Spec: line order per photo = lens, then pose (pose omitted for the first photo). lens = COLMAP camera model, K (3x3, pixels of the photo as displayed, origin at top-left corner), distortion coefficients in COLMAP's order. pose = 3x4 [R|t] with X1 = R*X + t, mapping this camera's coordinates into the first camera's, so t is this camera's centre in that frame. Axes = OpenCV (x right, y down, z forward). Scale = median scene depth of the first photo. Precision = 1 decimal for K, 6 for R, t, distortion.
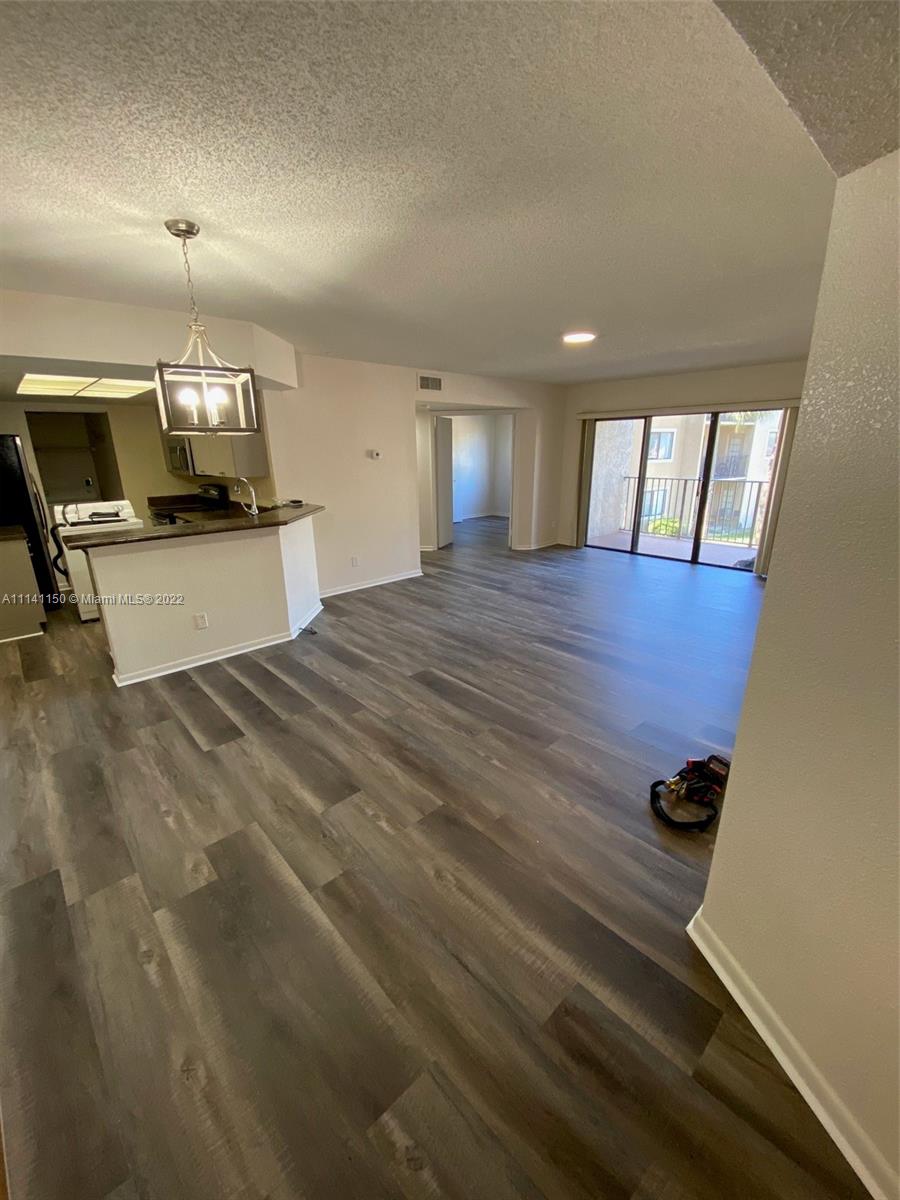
lens RADIAL K [[487.3, 0, 455.2], [0, 487.3, 606.3], [0, 0, 1]] dist [-0.003601, -0.001279]
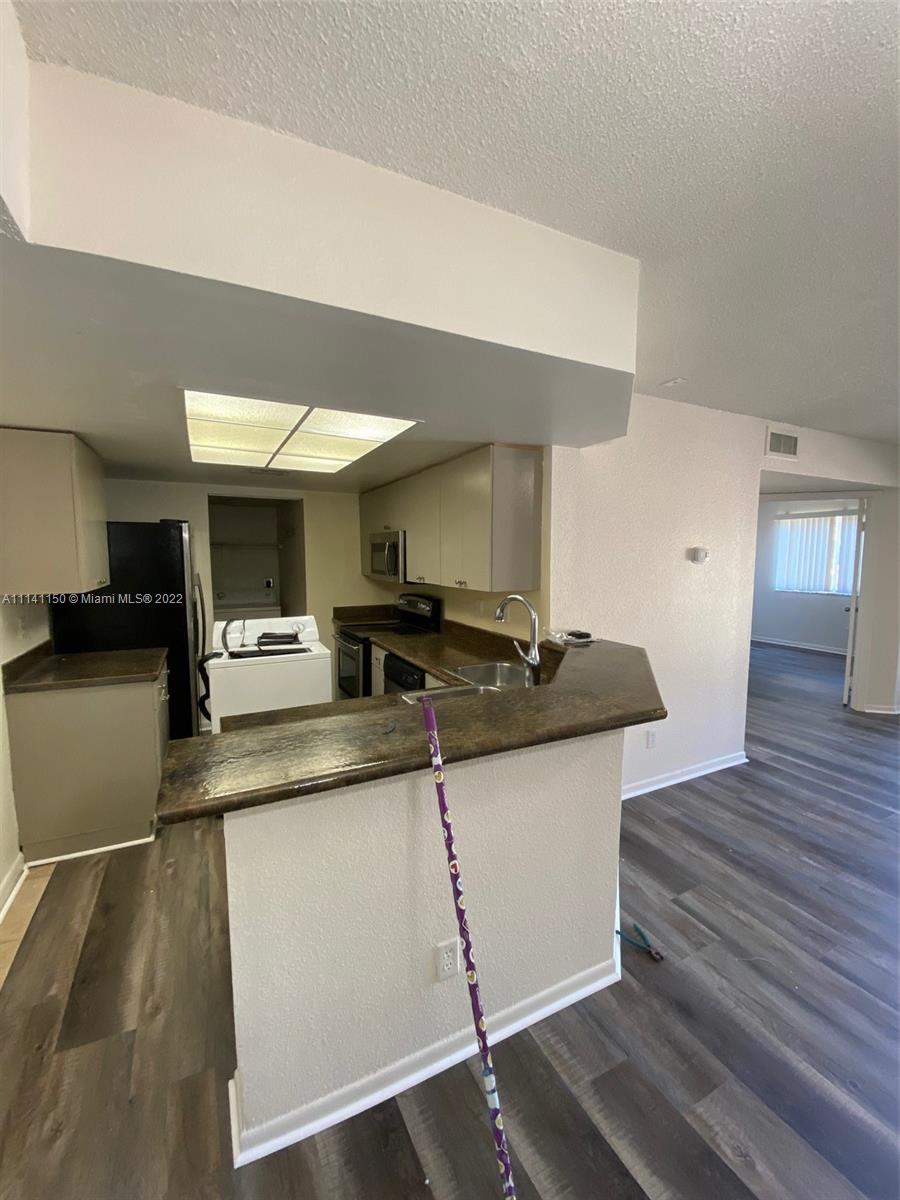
lens RADIAL K [[487.3, 0, 445.3], [0, 487.3, 595.8], [0, 0, 1]] dist [-0.003601, -0.001279]
pose [[0.957397, 0.035740, -0.286556, -0.299558], [-0.097885, 0.973730, -0.205592, -0.123121], [0.271680, 0.224883, 0.935744, 0.406565]]
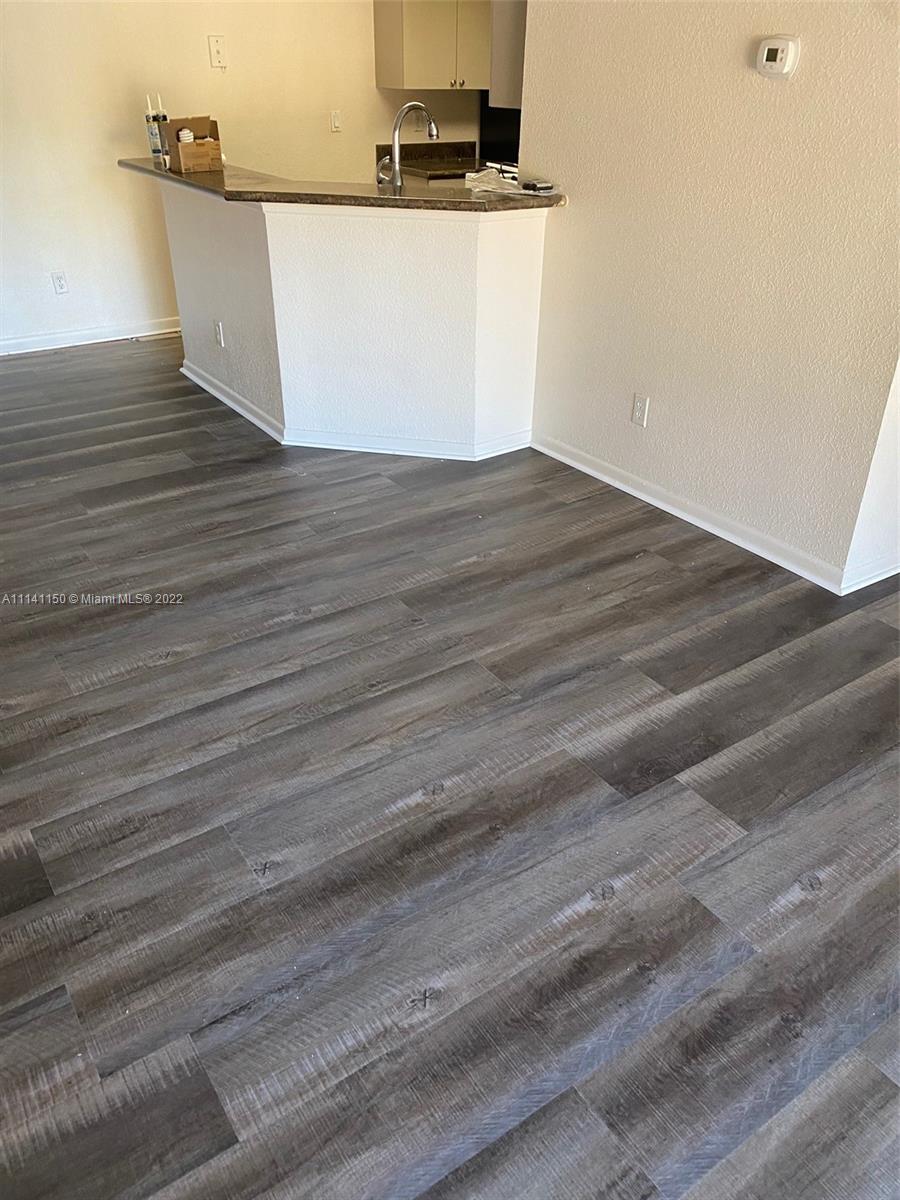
lens RADIAL K [[916.9, 0, 450.4], [0, 916.9, 599.4], [0, 0, 1]] dist [0.015297, -0.000155]
pose [[-0.152017, 0.510496, -0.846336, 0.443401], [-0.317435, 0.785707, 0.530942, -0.304631], [0.936016, 0.349369, 0.042609, 0.965926]]
